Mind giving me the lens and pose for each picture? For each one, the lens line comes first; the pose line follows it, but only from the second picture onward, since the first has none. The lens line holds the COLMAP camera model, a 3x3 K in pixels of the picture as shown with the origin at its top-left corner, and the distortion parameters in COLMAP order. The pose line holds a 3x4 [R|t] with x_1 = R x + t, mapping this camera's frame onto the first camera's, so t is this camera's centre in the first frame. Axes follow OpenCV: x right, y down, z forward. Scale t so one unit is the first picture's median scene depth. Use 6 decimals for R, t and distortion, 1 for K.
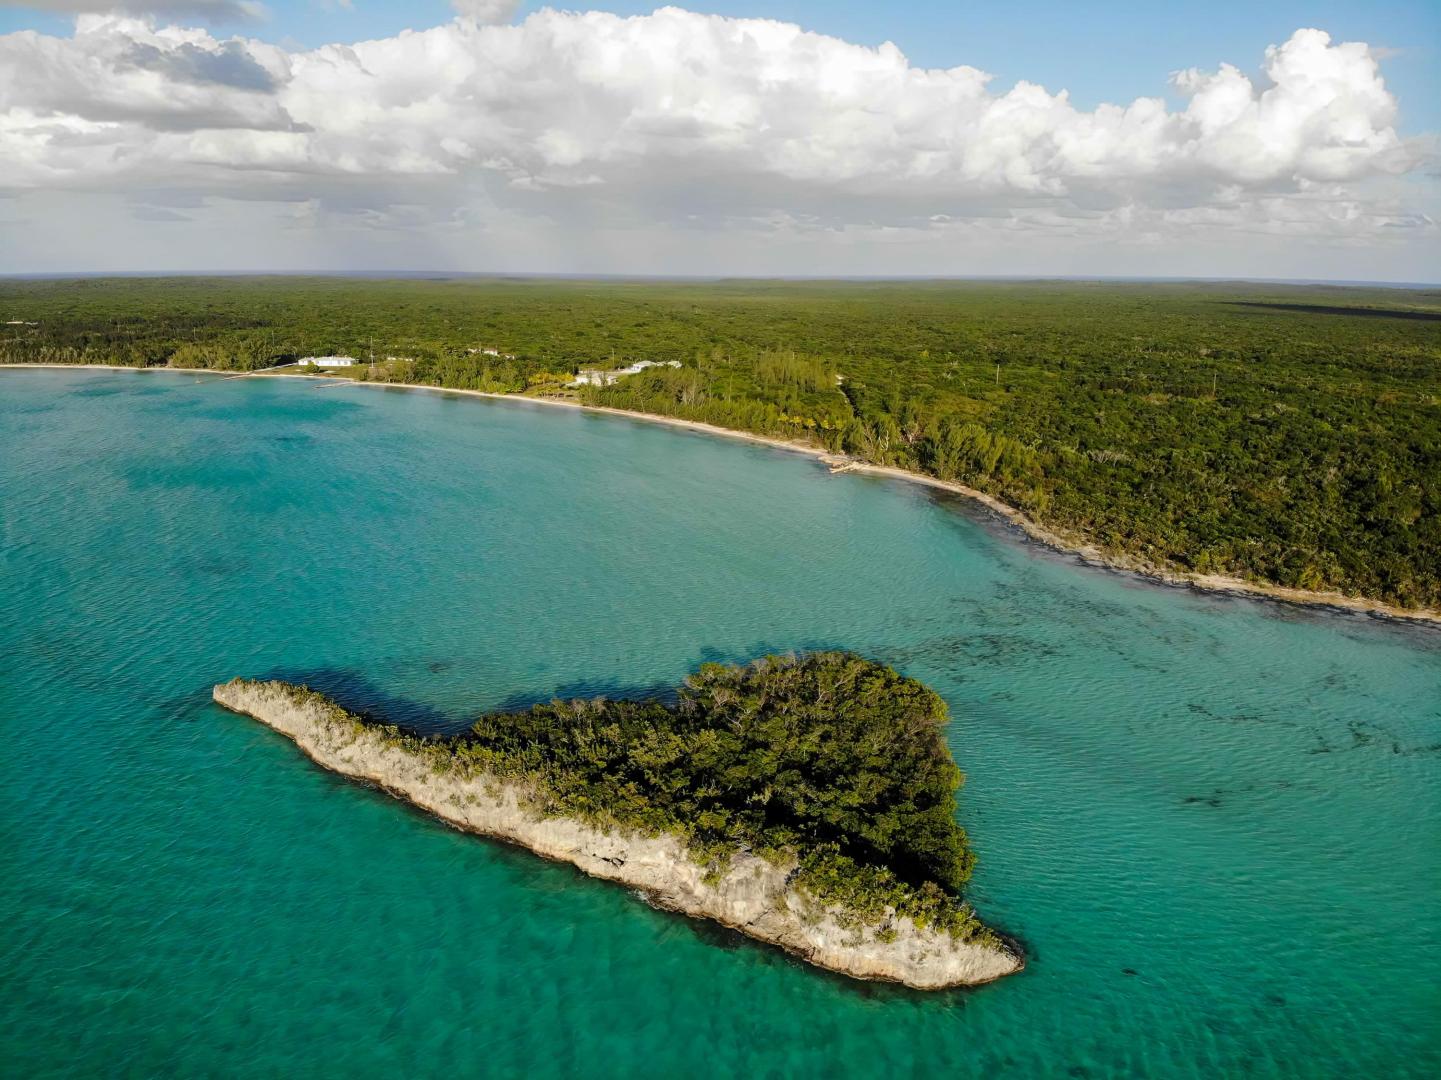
lens RADIAL K [[998.5, 0, 717.7], [0, 998.5, 529.8], [0, 0, 1]] dist [0.177770, -0.334311]
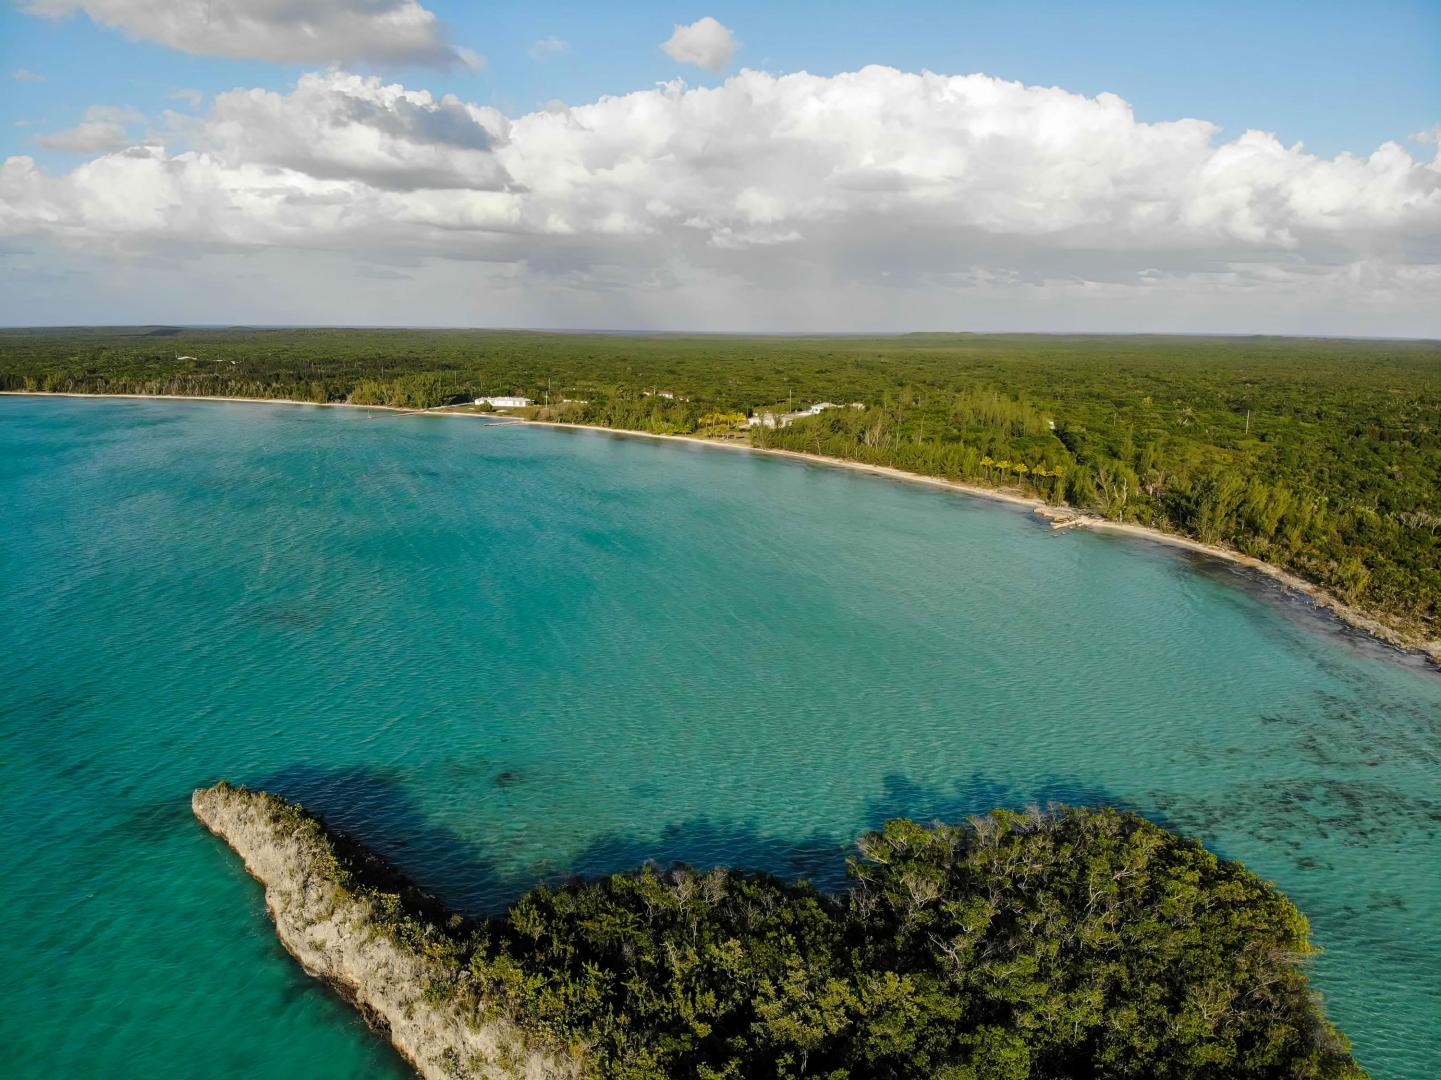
lens RADIAL K [[998.5, 0, 717.7], [0, 998.5, 529.8], [0, 0, 1]] dist [0.177770, -0.334311]
pose [[0.983889, 0.033965, -0.175526, -0.005830], [-0.043316, 0.997824, -0.049717, -0.003574], [0.173456, 0.056519, 0.983219, 0.137740]]
